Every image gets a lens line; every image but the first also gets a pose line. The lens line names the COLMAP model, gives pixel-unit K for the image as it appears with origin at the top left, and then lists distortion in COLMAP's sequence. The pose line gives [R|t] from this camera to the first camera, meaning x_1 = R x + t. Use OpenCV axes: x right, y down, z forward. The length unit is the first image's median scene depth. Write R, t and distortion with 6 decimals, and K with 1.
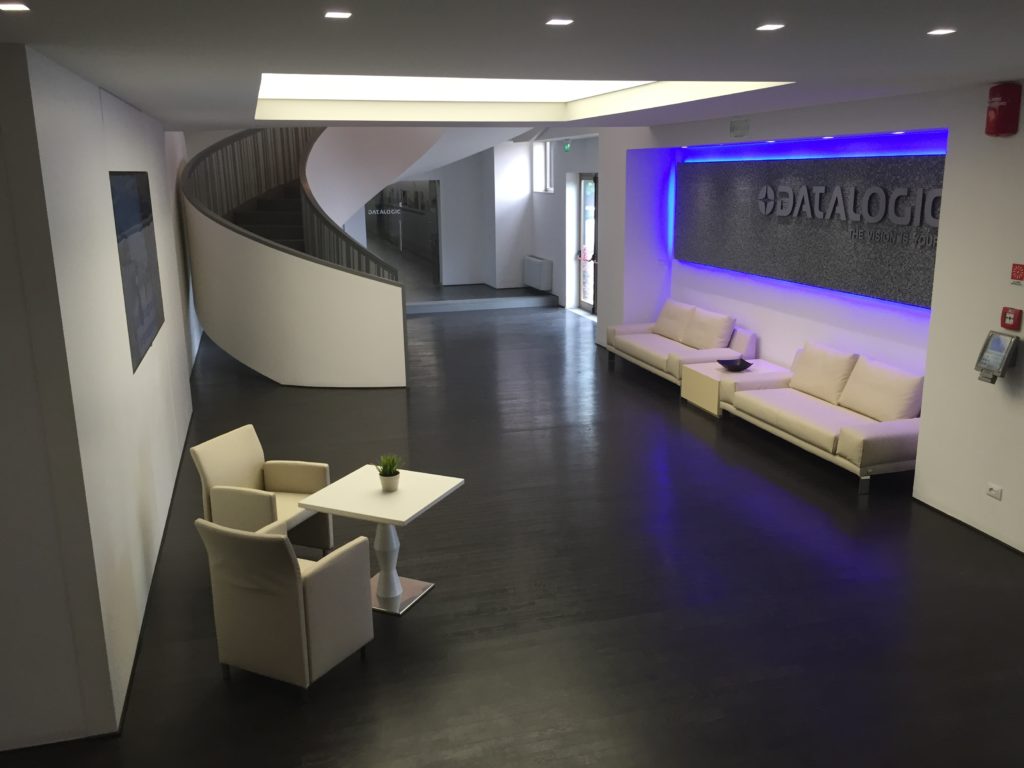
lens RADIAL K [[874.5, 0, 512.6], [0, 874.5, 384.7], [0, 0, 1]] dist [-0.000105, 0.000474]
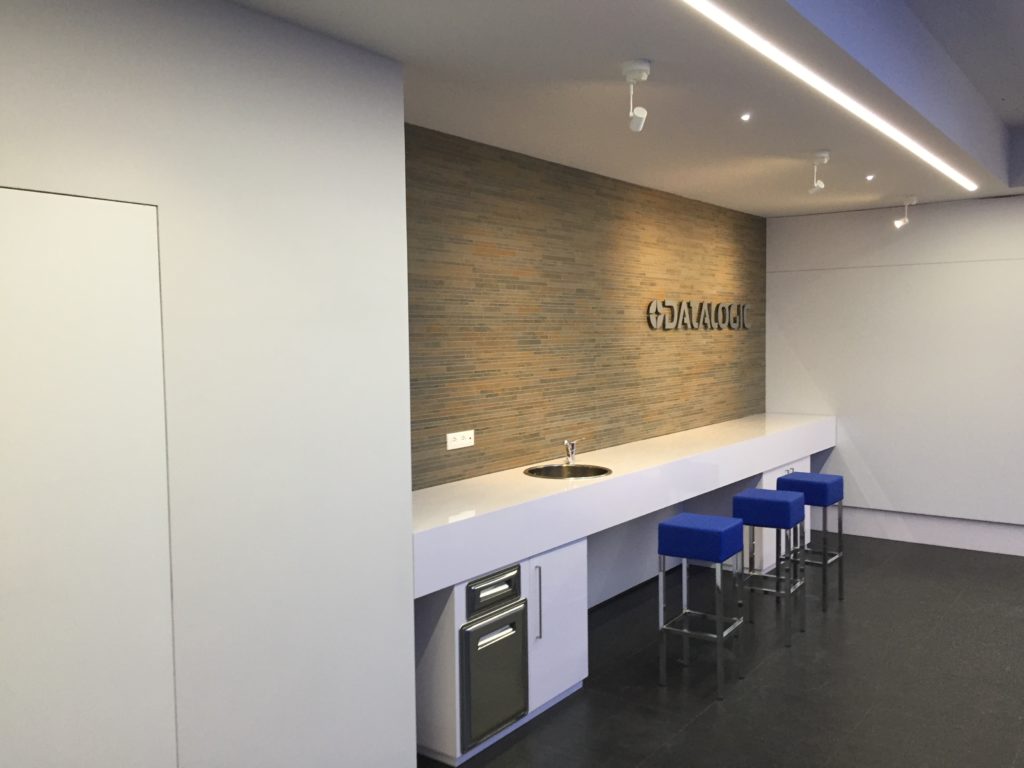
lens RADIAL K [[874.5, 0, 511.8], [0, 874.5, 384.2], [0, 0, 1]] dist [-0.000105, 0.000474]
pose [[-0.599915, -0.032890, 0.799388, -0.423812], [0.201675, 0.960673, 0.190877, -0.382424], [-0.774228, 0.275726, -0.569689, 1.836283]]
